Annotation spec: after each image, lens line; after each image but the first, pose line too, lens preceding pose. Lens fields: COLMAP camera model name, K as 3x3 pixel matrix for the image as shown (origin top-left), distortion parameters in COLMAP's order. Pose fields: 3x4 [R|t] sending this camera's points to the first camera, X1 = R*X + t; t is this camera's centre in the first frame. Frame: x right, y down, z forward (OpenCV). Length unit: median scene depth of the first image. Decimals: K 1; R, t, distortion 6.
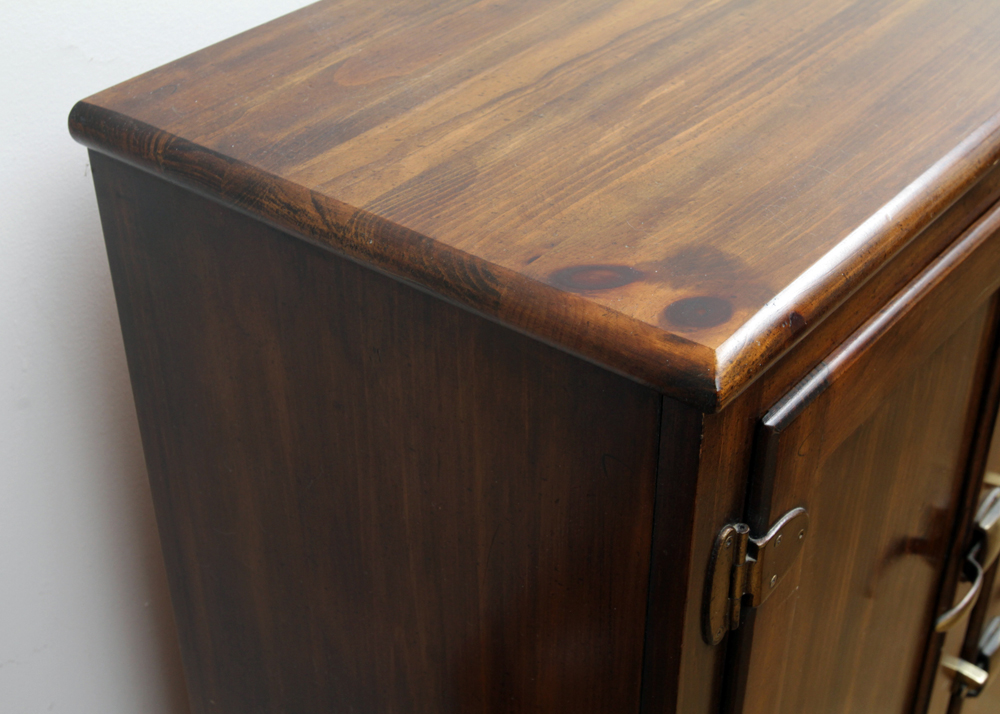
lens RADIAL K [[1447.8, 0, 502.1], [0, 1447.8, 357.4], [0, 0, 1]] dist [-0.038687, 0.000000]
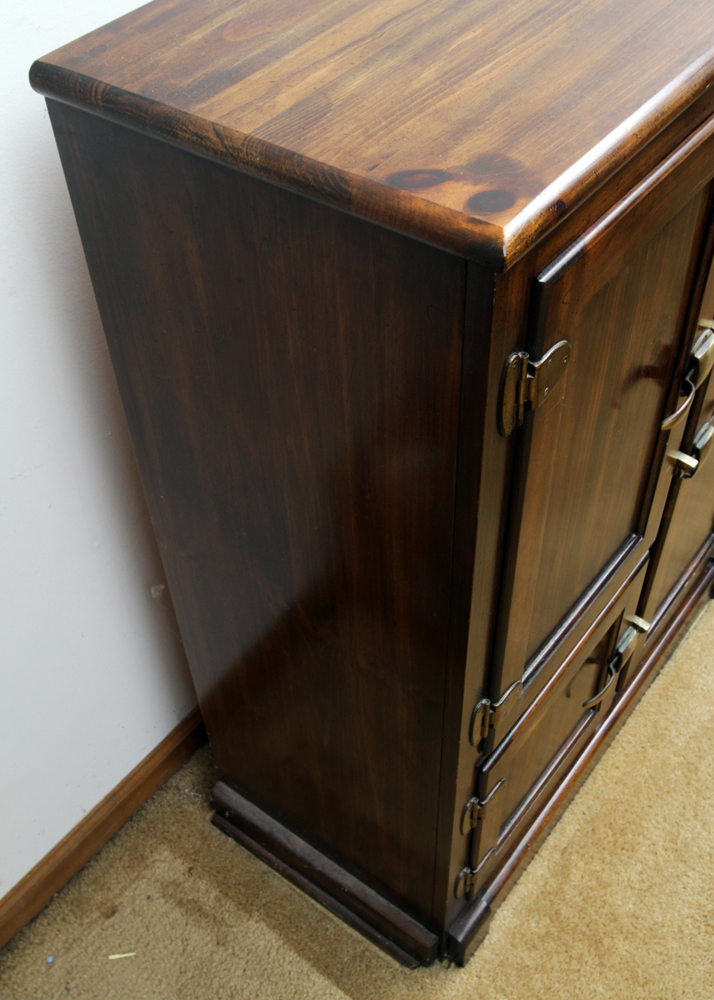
lens RADIAL K [[1121.7, 0, 371.1], [0, 1121.7, 529.2], [0, 0, 1]] dist [-0.049579, 0.000000]
pose [[0.999317, -0.035947, 0.008573, -0.003291], [0.033008, 0.972555, 0.230319, 0.022534], [-0.016617, -0.229879, 0.973077, -0.125121]]
